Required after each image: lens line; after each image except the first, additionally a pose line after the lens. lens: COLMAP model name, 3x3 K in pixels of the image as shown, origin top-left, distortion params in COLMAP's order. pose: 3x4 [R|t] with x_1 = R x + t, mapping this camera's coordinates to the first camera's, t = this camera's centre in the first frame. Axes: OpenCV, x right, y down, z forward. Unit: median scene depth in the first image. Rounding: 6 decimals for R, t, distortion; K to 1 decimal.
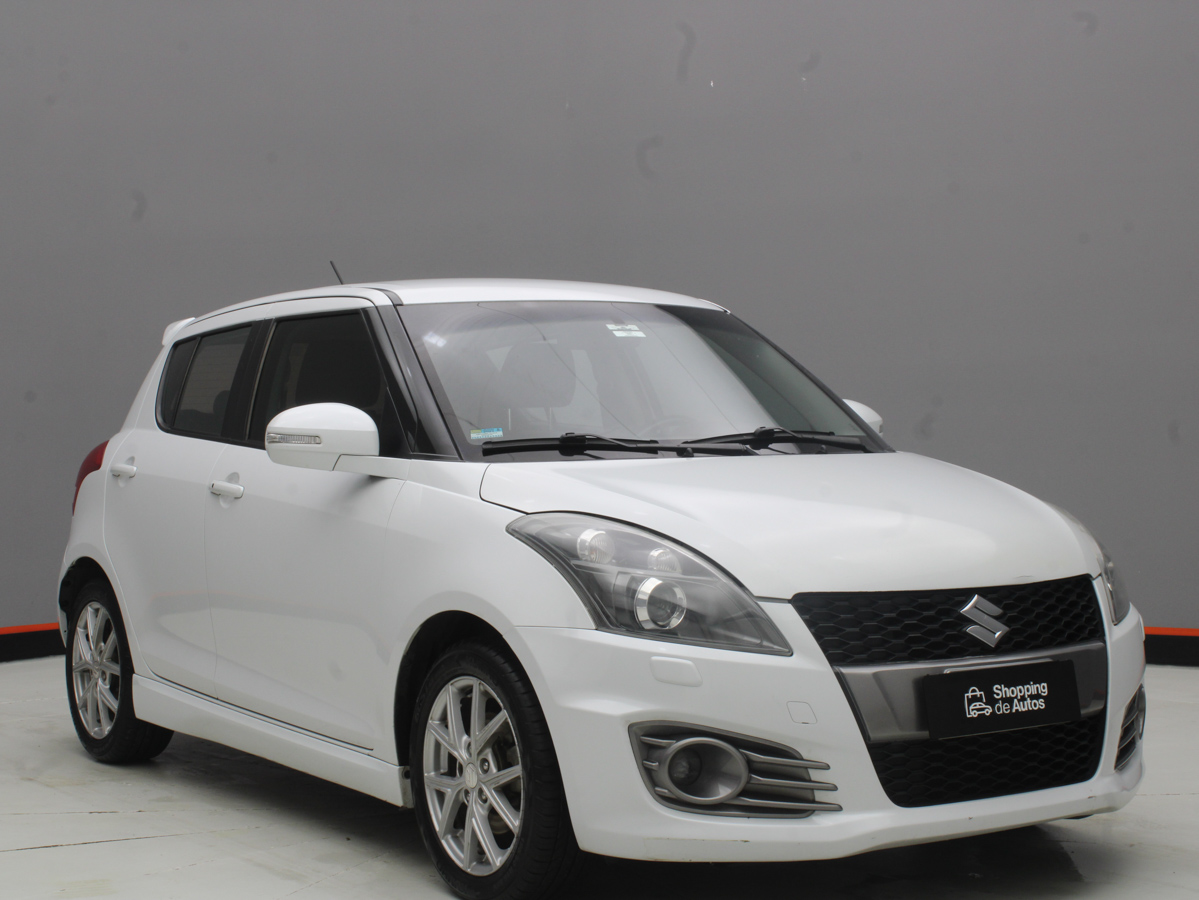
lens RADIAL K [[2031.3, 0, 599.5], [0, 2031.3, 450.0], [0, 0, 1]] dist [-0.024706, -0.053008]
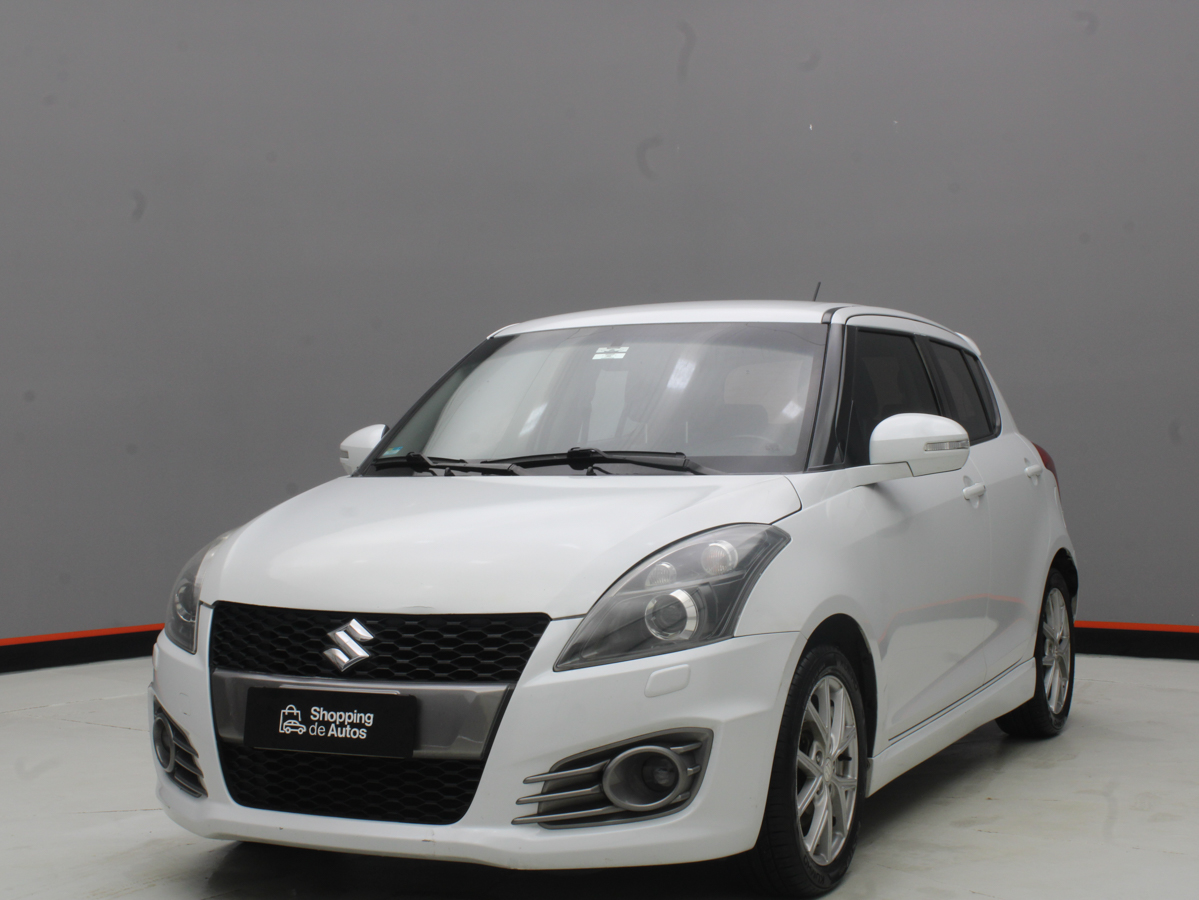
lens RADIAL K [[1847.4, 0, 599.5], [0, 1847.4, 450.0], [0, 0, 1]] dist [-0.018736, -0.107481]
pose [[0.514399, 0.012122, -0.857465, 1.064931], [-0.000861, 0.999907, 0.013619, -0.027337], [0.857550, -0.006267, 0.514362, 0.638092]]
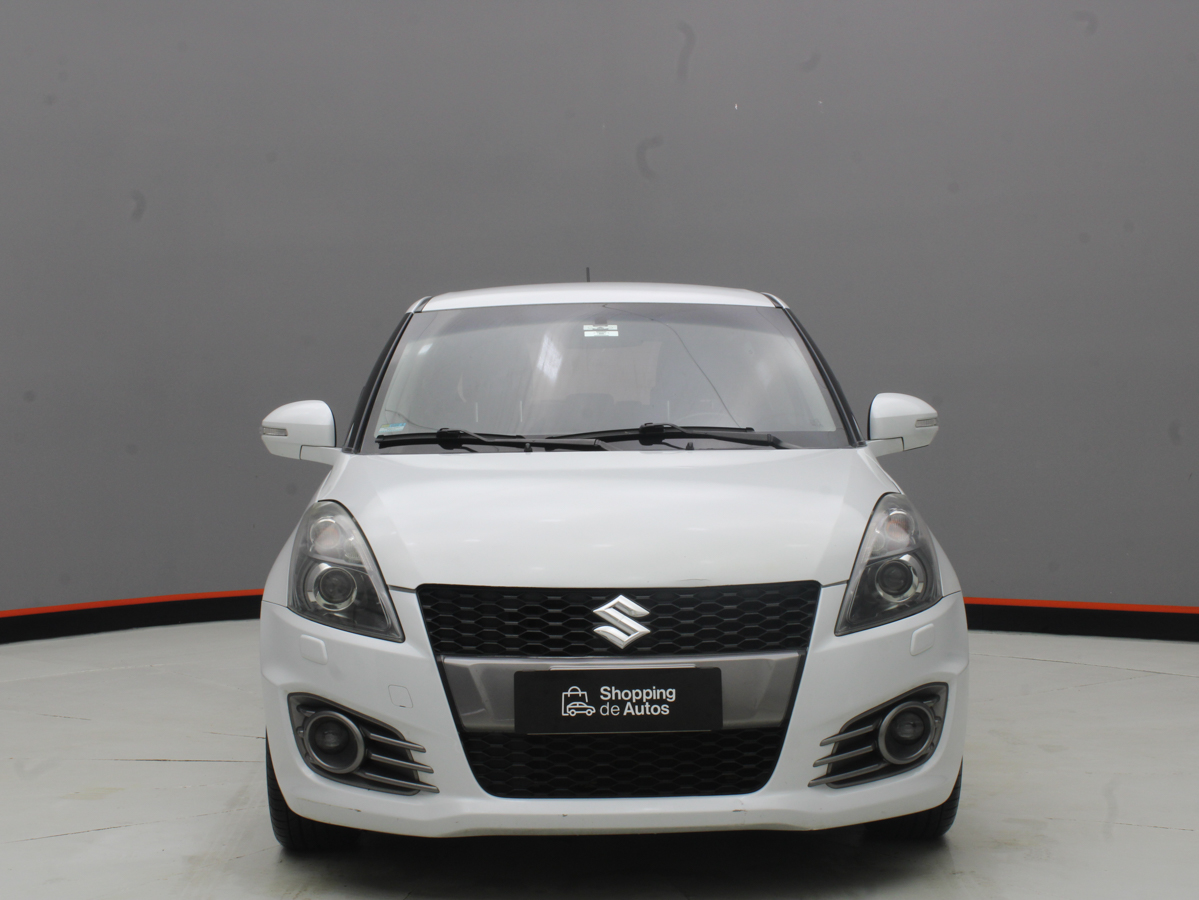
lens RADIAL K [[1847.4, 0, 599.5], [0, 1847.4, 450.0], [0, 0, 1]] dist [-0.018736, -0.107481]
pose [[0.850781, 0.013181, -0.525355, 0.665756], [-0.005077, 0.999845, 0.016864, -0.015960], [0.525496, -0.011680, 0.850716, 0.223583]]
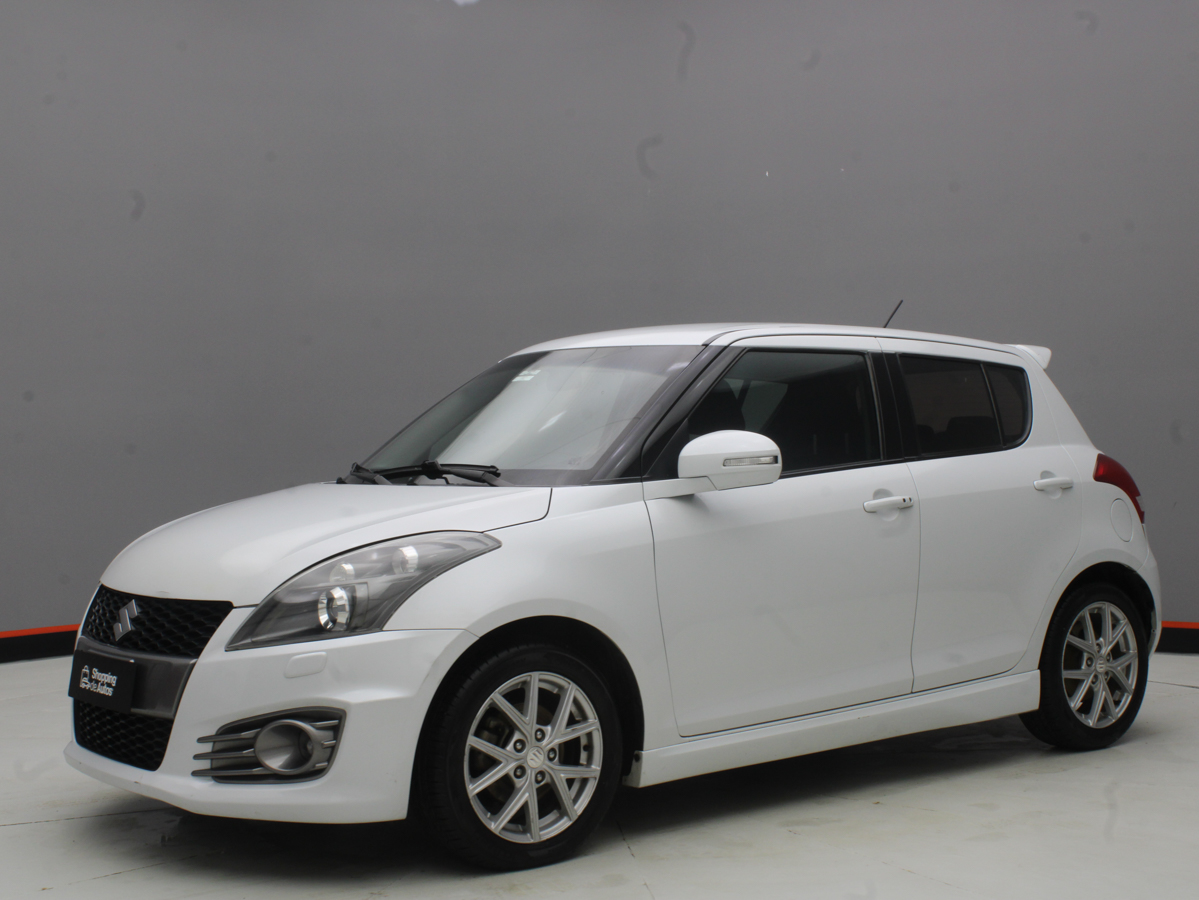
lens RADIAL K [[1649.6, 0, 599.5], [0, 1649.6, 450.0], [0, 0, 1]] dist [-0.085236, 0.086140]
pose [[0.094633, 0.013956, -0.995414, 1.250363], [0.000806, 0.999900, 0.014096, -0.036894], [0.995512, -0.002137, 0.094612, 1.213135]]
